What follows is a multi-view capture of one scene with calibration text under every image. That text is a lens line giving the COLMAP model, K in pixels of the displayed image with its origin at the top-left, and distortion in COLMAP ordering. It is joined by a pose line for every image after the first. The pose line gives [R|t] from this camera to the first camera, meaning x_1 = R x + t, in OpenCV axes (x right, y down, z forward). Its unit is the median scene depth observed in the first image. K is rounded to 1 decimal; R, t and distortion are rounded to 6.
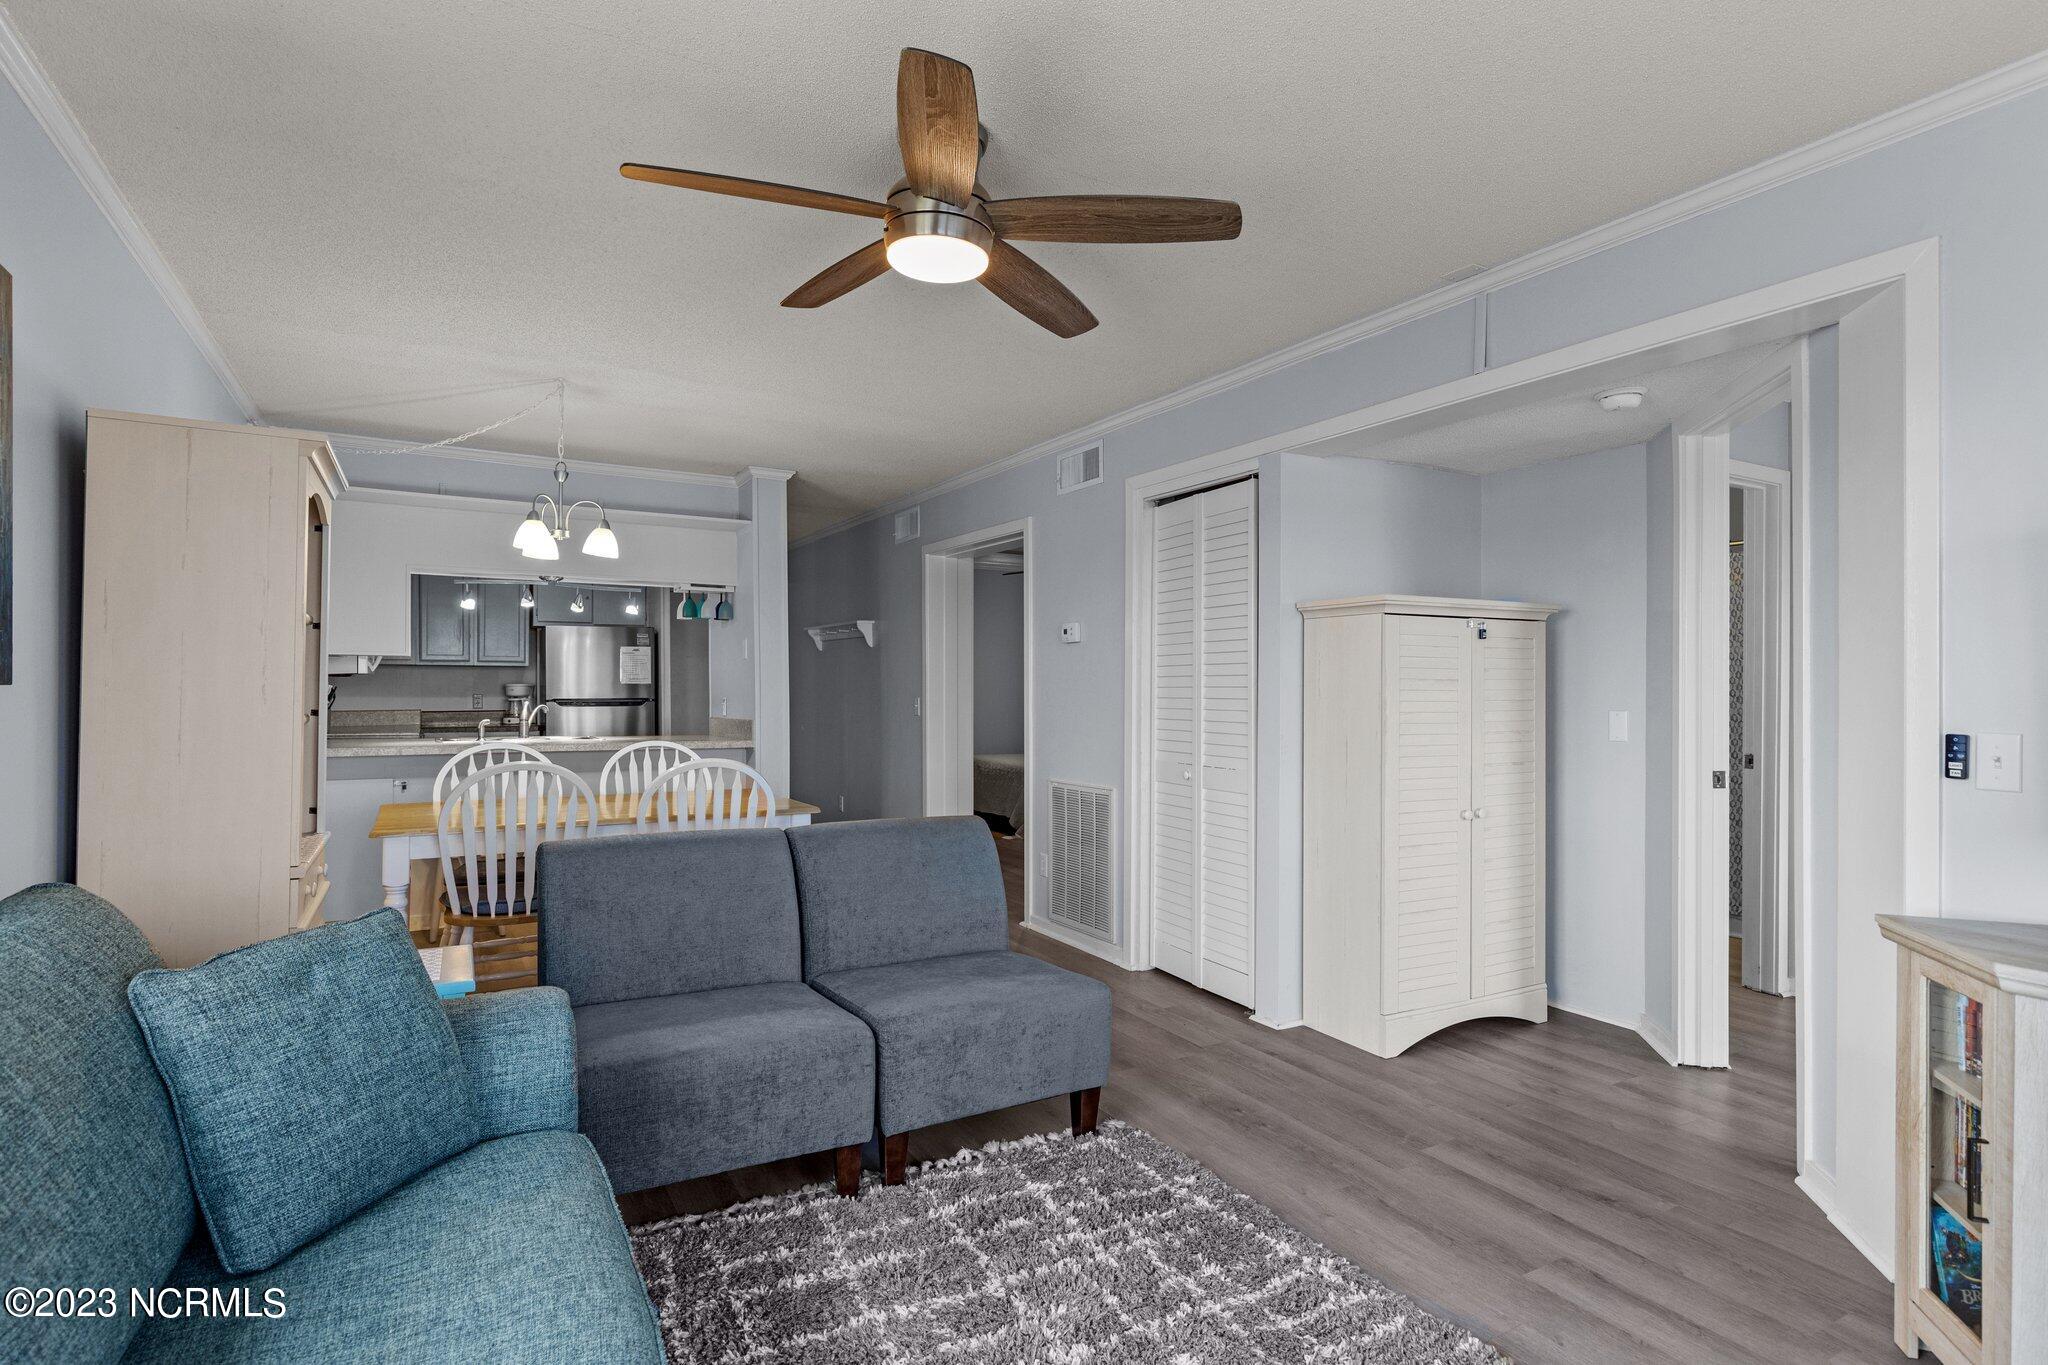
lens RADIAL K [[1053.0, 0, 1039.2], [0, 1053.0, 684.1], [0, 0, 1]] dist [0.001295, -0.000340]
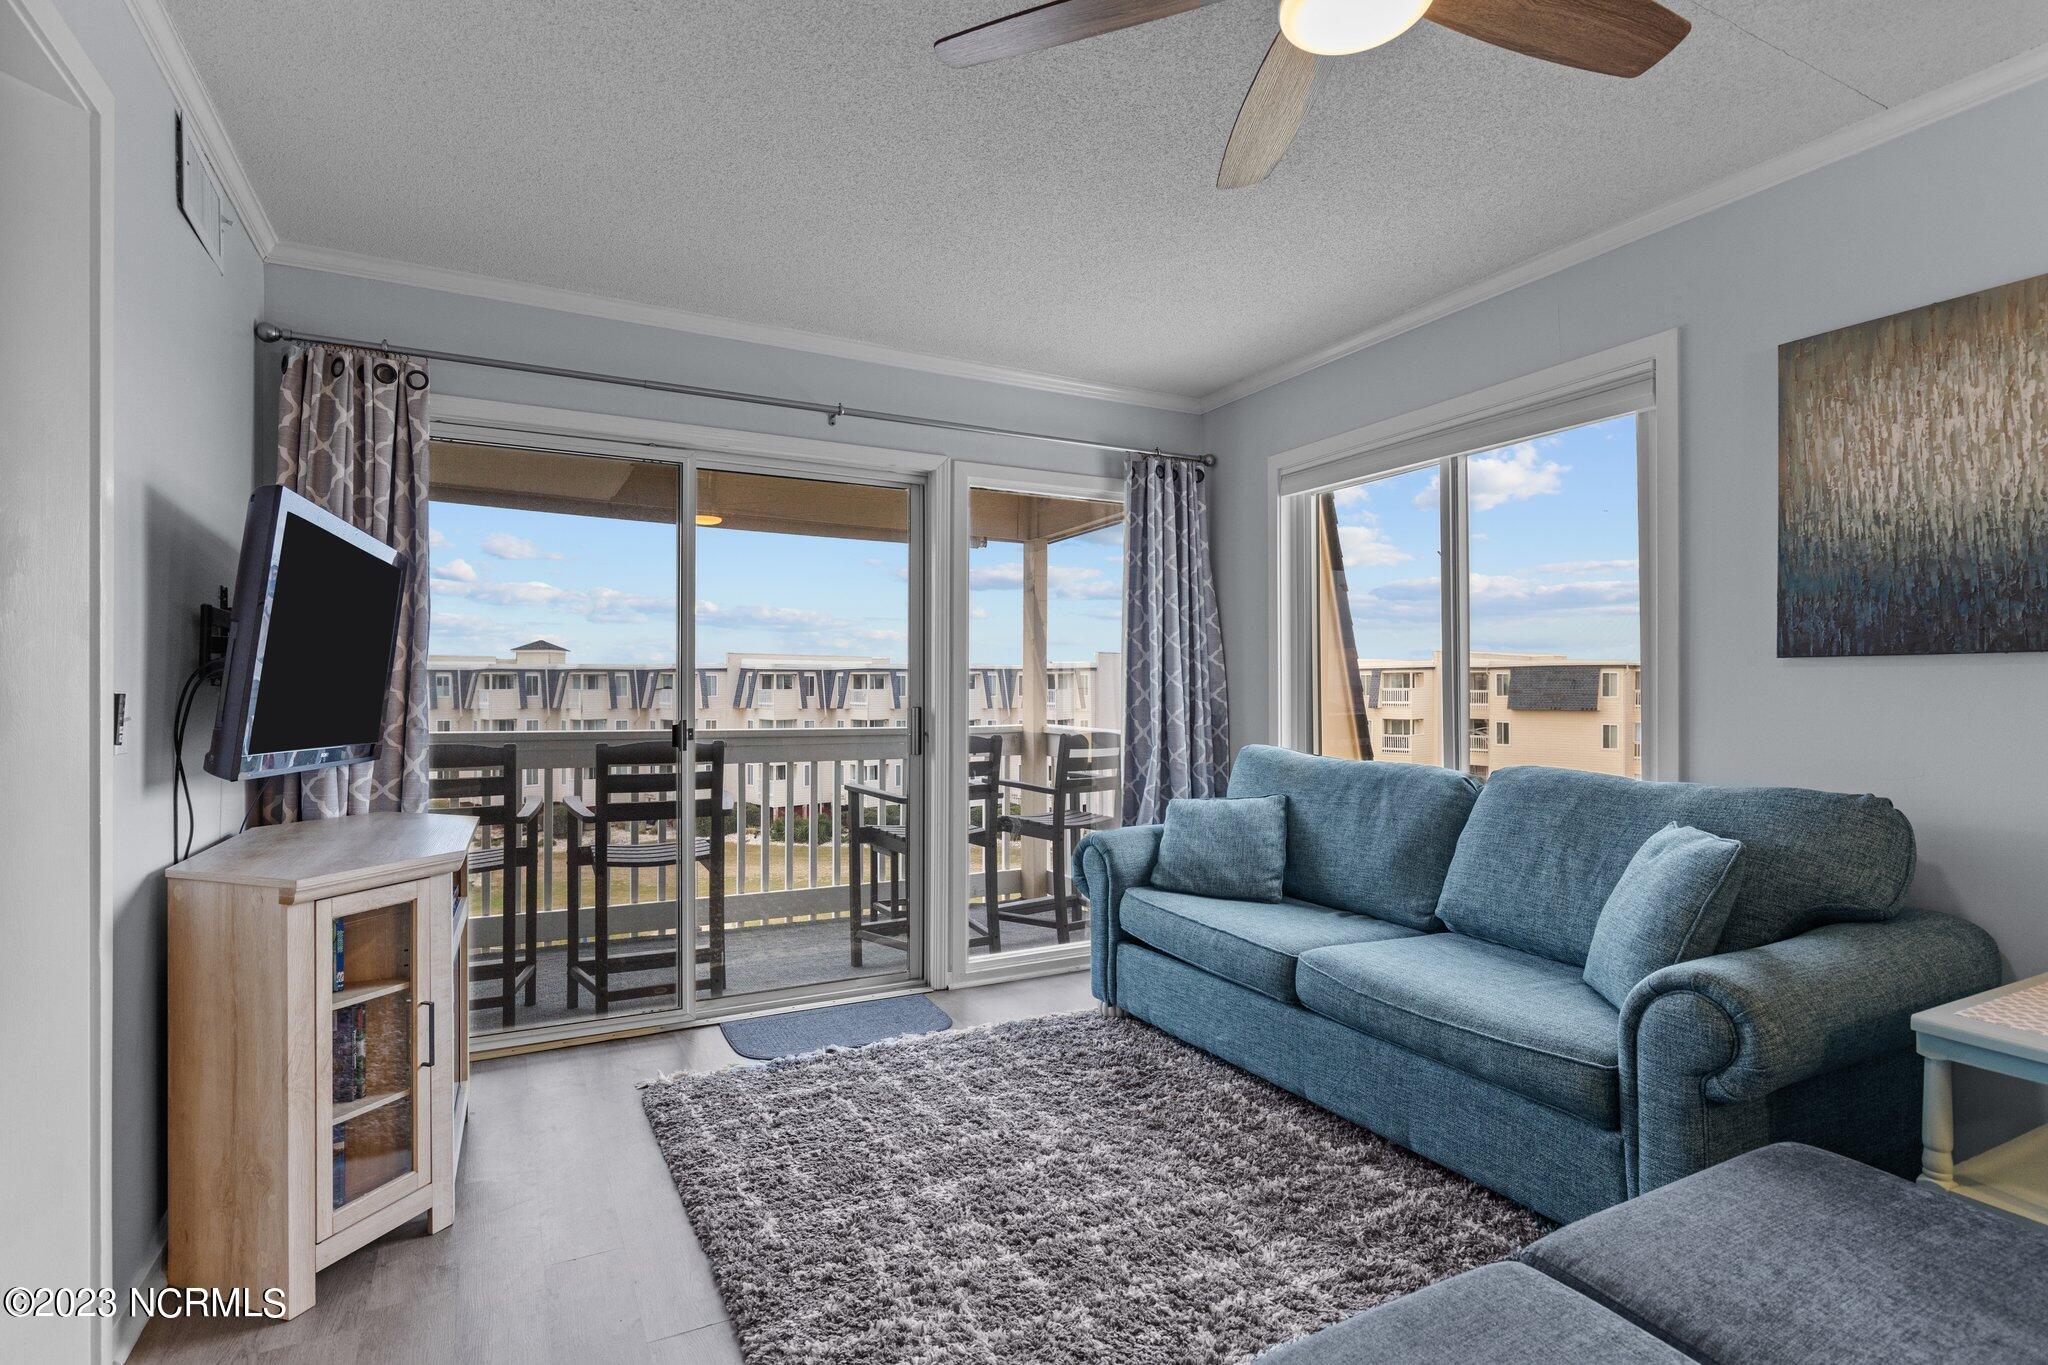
lens RADIAL K [[1004.7, 0, 1031.8], [0, 1004.7, 687.2], [0, 0, 1]] dist [0.000929, -0.002314]
pose [[-0.998475, -0.004760, 0.054992, 0.058719], [-0.004874, 0.999986, -0.001950, 0.031862], [-0.054982, -0.002215, -0.998485, 1.414076]]
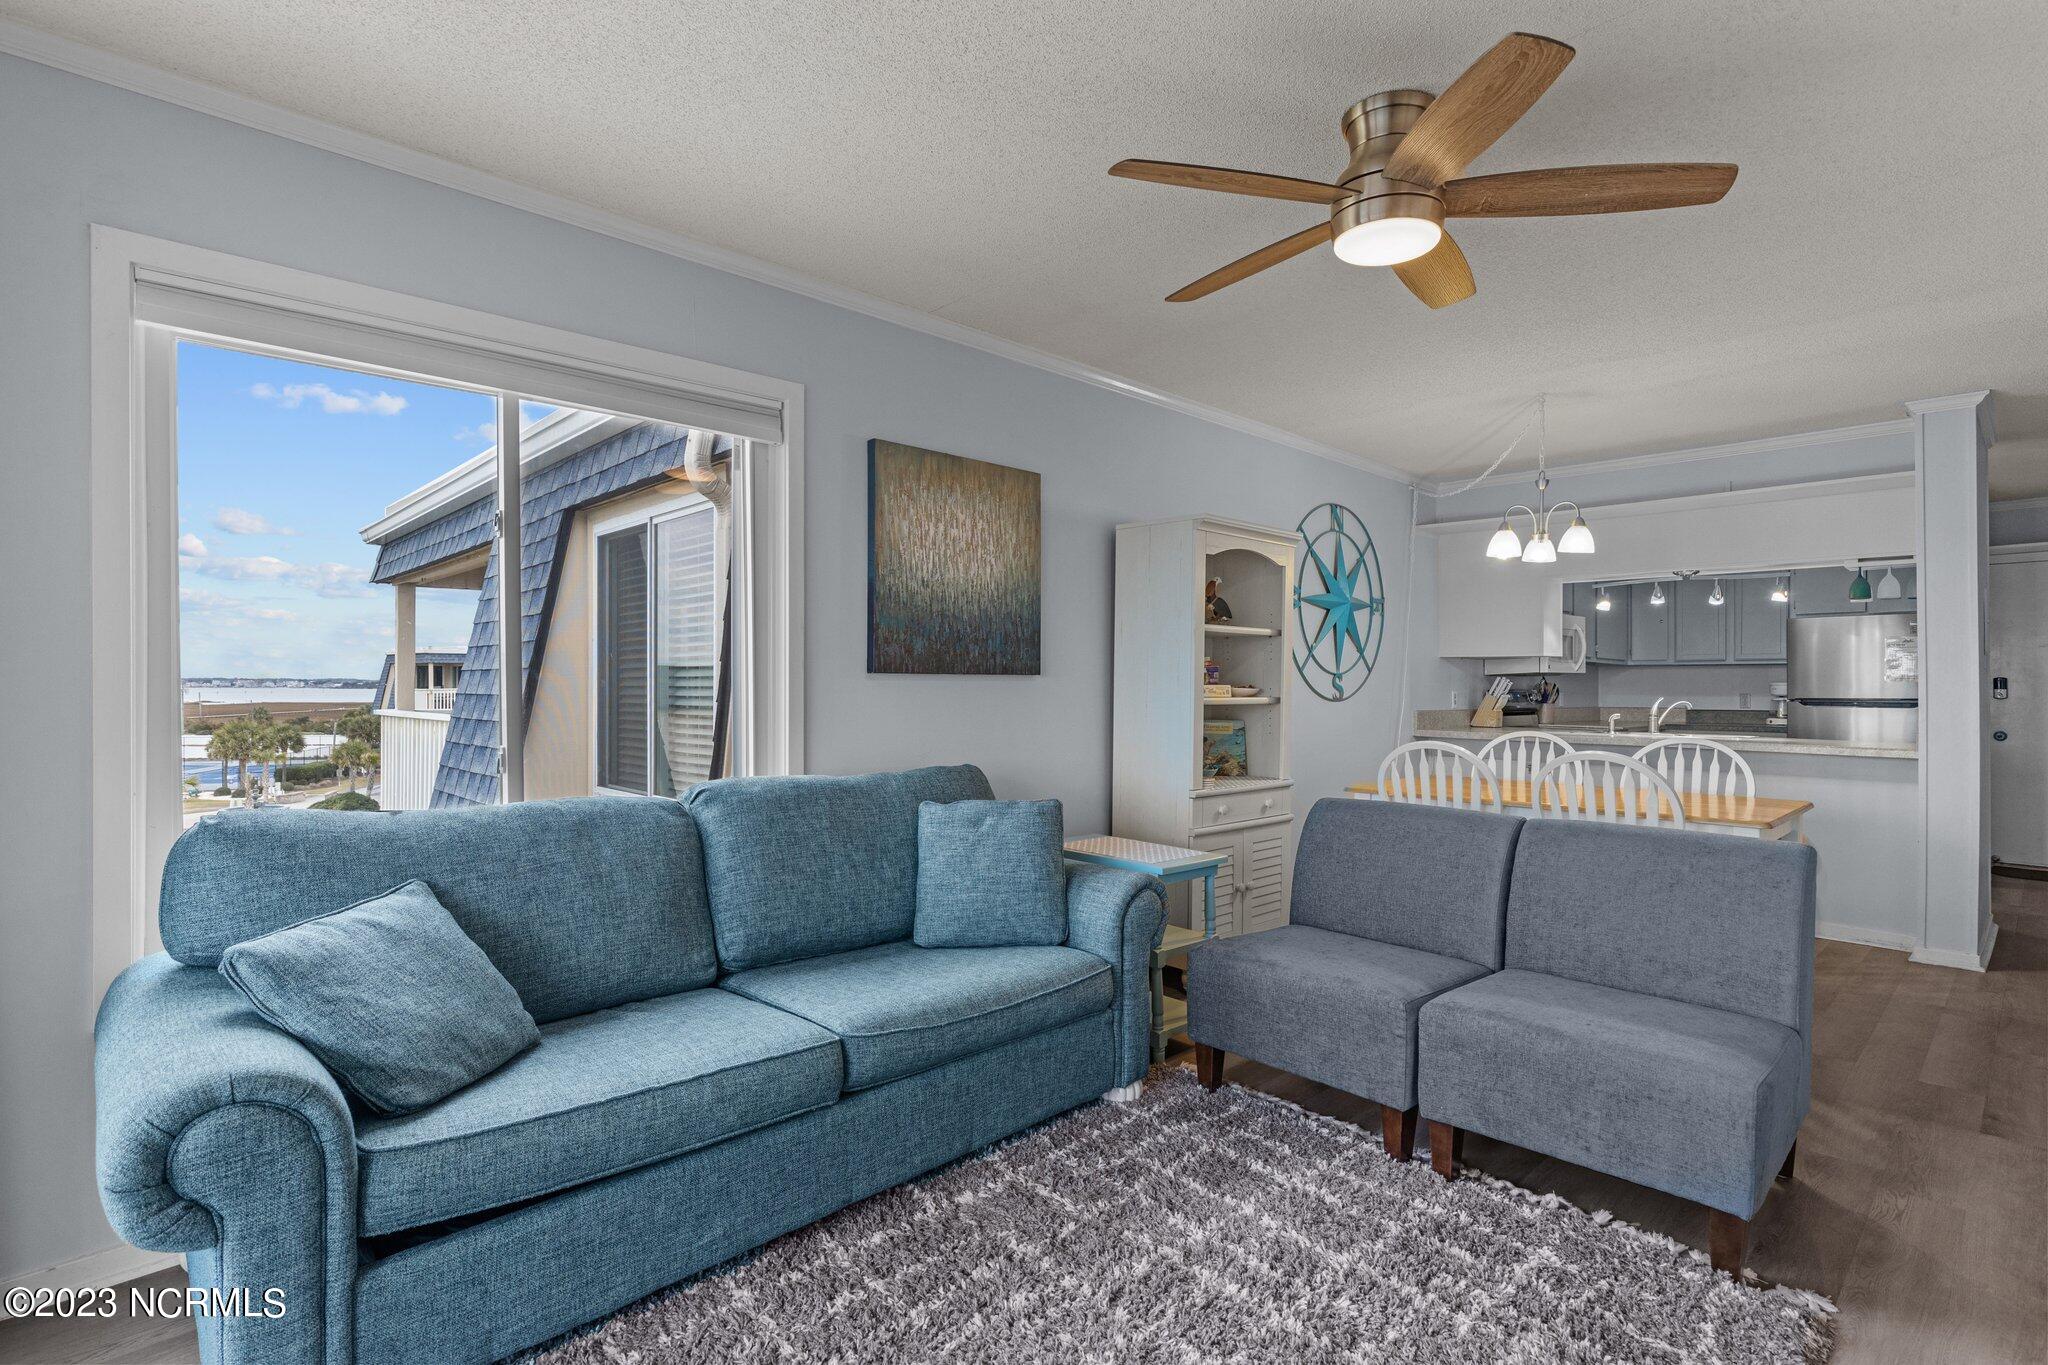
lens RADIAL K [[1004.7, 0, 1020.5], [0, 1004.7, 688.0], [0, 0, 1]] dist [0.000929, -0.002314]
pose [[0.220988, -0.001792, -0.975275, 0.651160], [-0.000951, 0.999997, -0.002053, 0.020479], [0.975276, 0.001381, 0.220986, 0.379998]]
